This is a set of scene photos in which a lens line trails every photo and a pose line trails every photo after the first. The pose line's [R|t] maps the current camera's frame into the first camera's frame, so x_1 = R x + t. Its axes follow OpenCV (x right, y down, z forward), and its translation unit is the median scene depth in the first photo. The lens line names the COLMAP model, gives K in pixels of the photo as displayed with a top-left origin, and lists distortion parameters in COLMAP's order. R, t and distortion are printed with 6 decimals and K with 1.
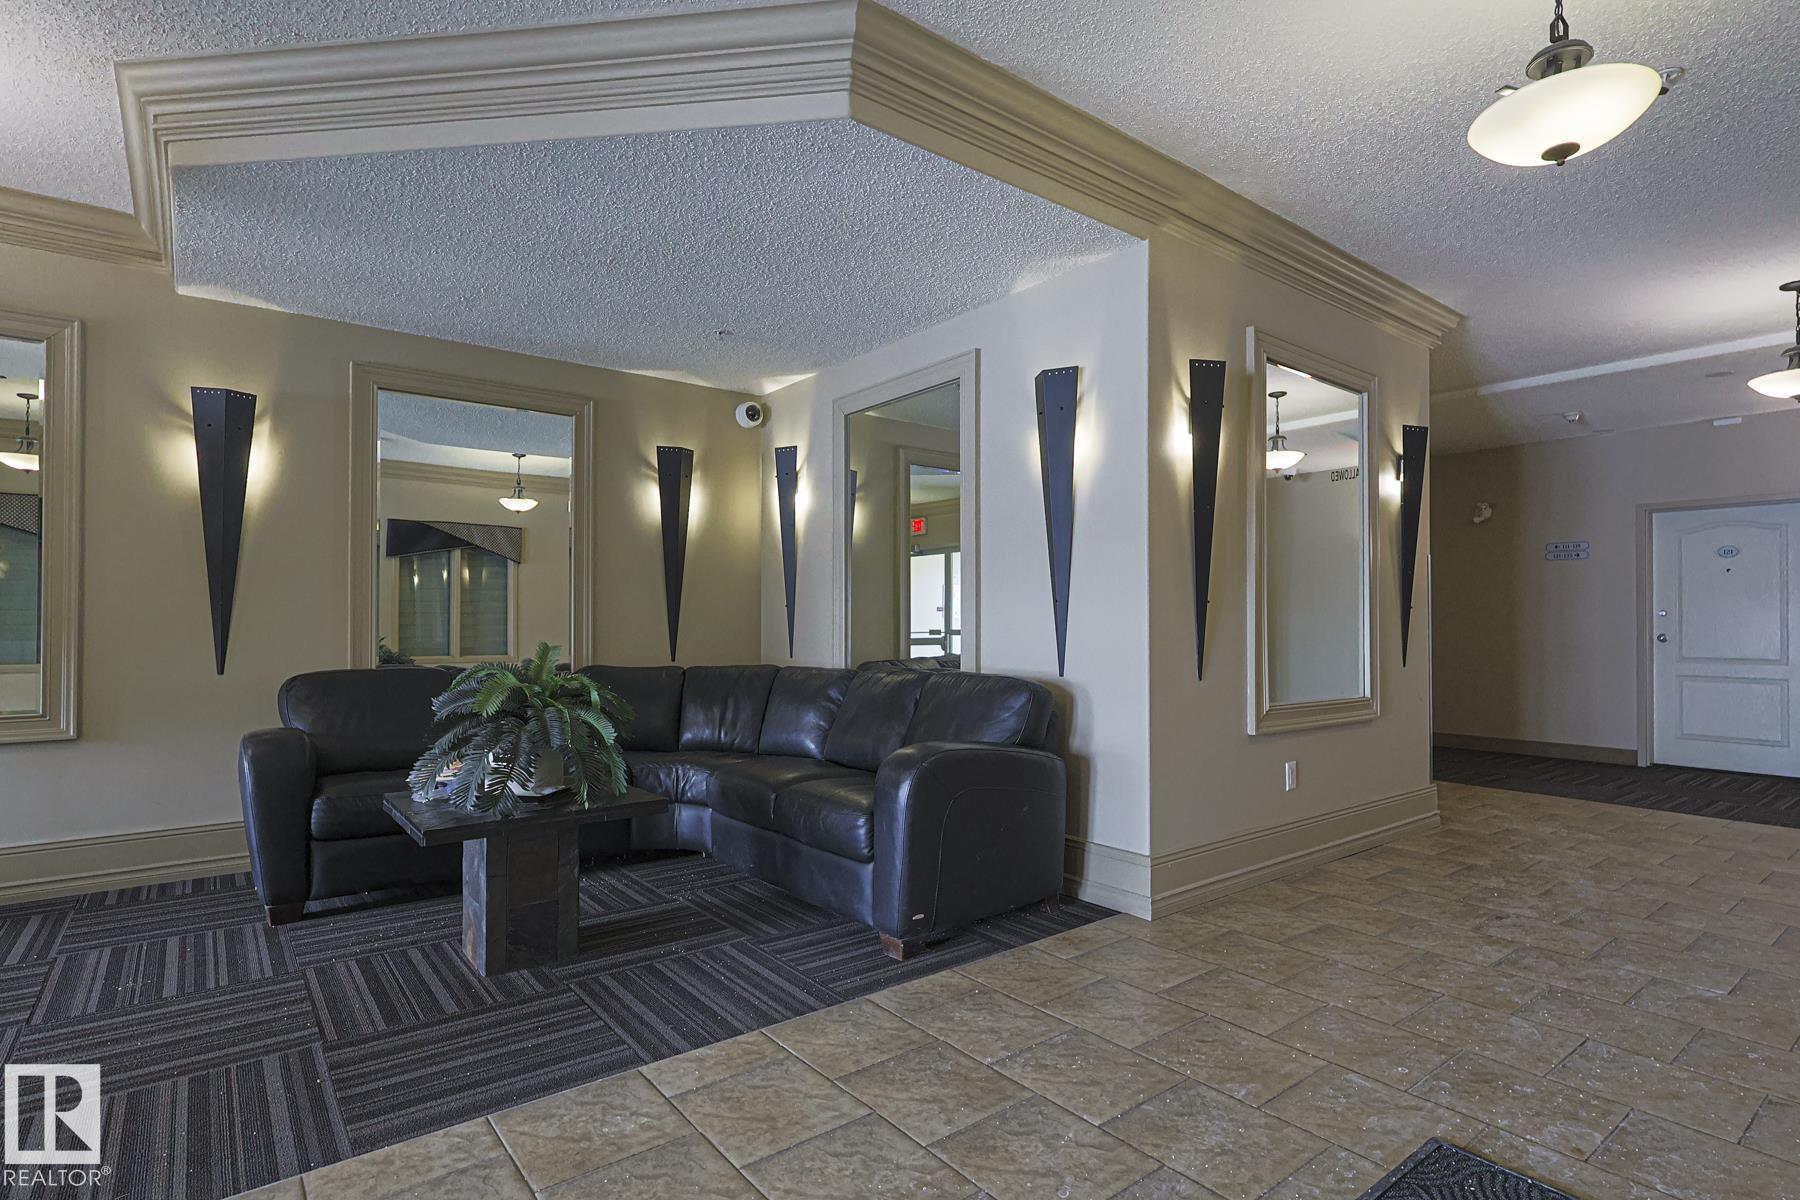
lens RADIAL K [[880.8, 0, 890.8], [0, 880.8, 599.1], [0, 0, 1]] dist [0.000044, 0.001673]
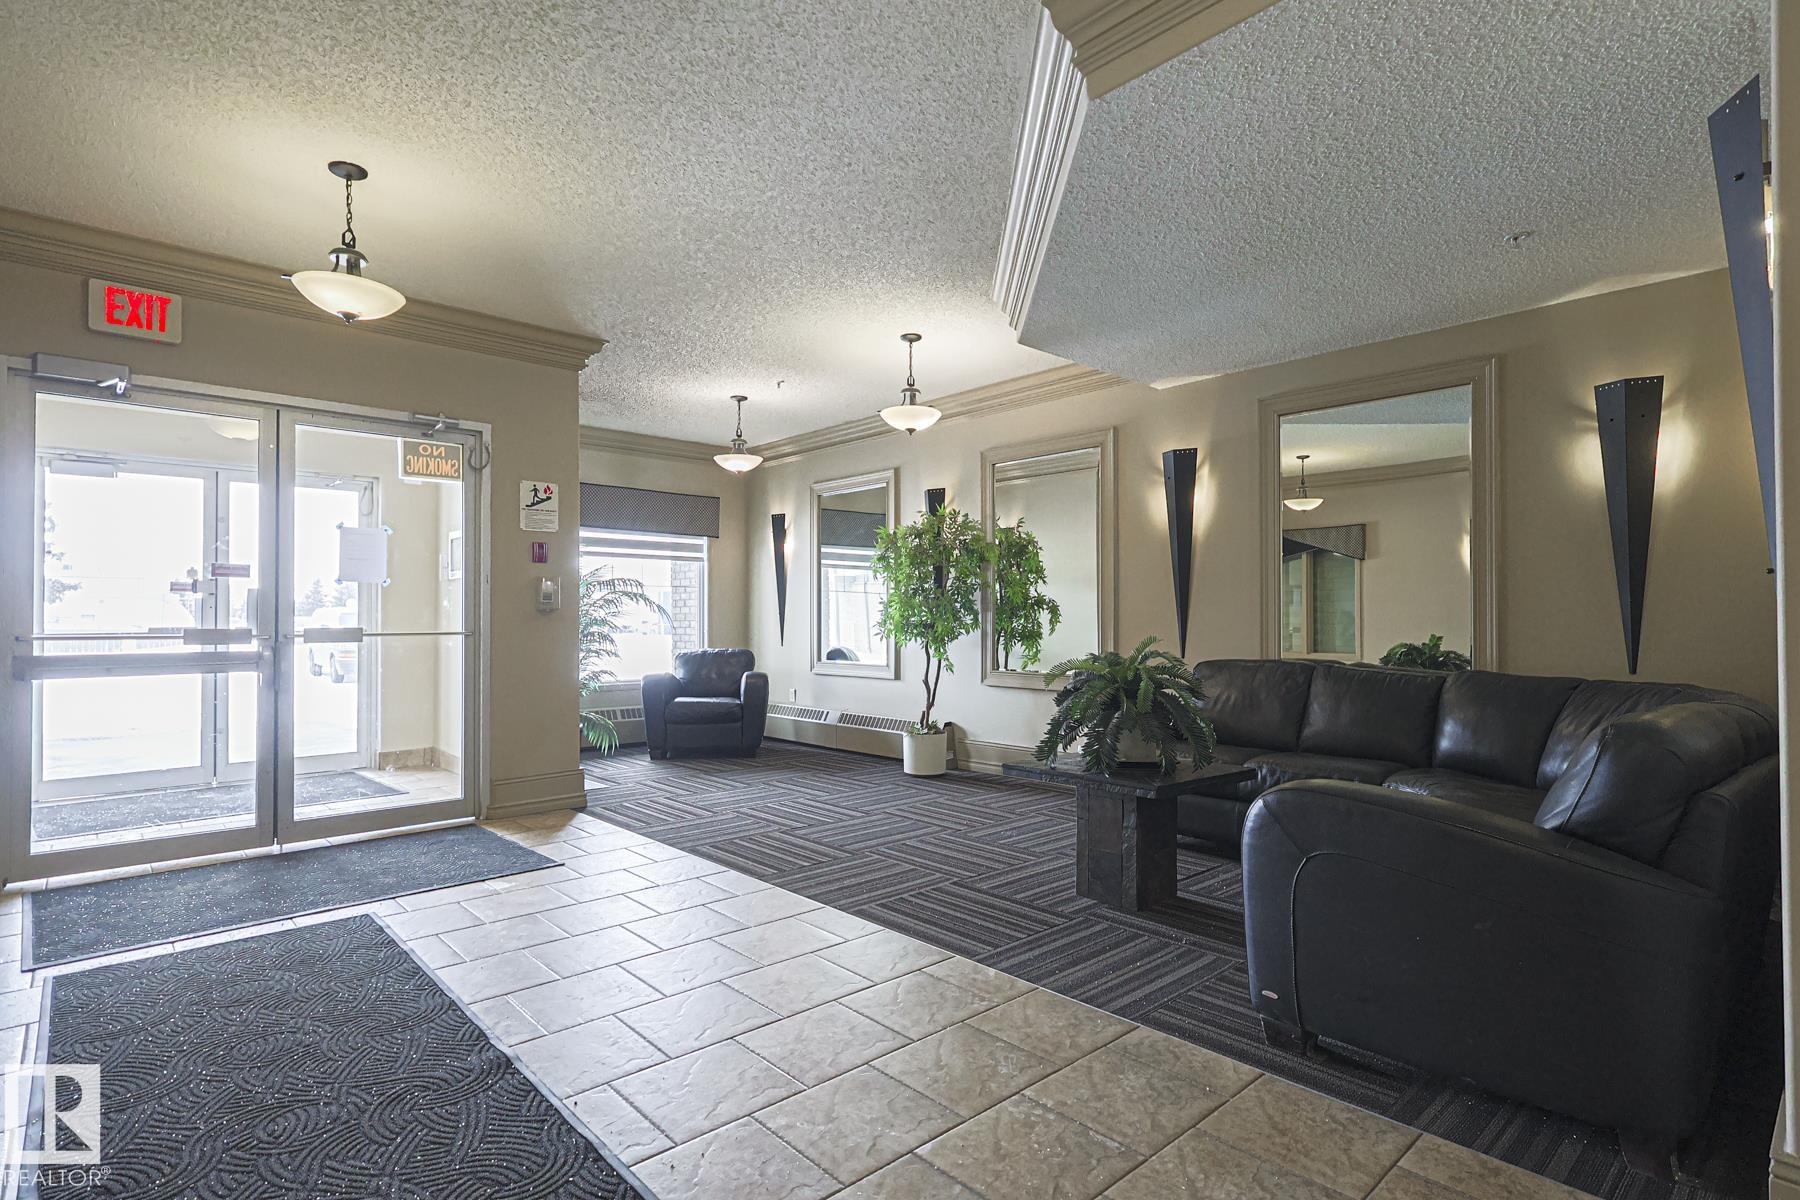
lens RADIAL K [[880.8, 0, 890.8], [0, 880.8, 599.1], [0, 0, 1]] dist [0.000044, 0.001673]
pose [[0.096988, -0.024185, -0.994992, 0.793196], [0.027097, 0.999398, -0.021651, 0.015950], [0.994917, -0.024861, 0.097585, 0.599292]]
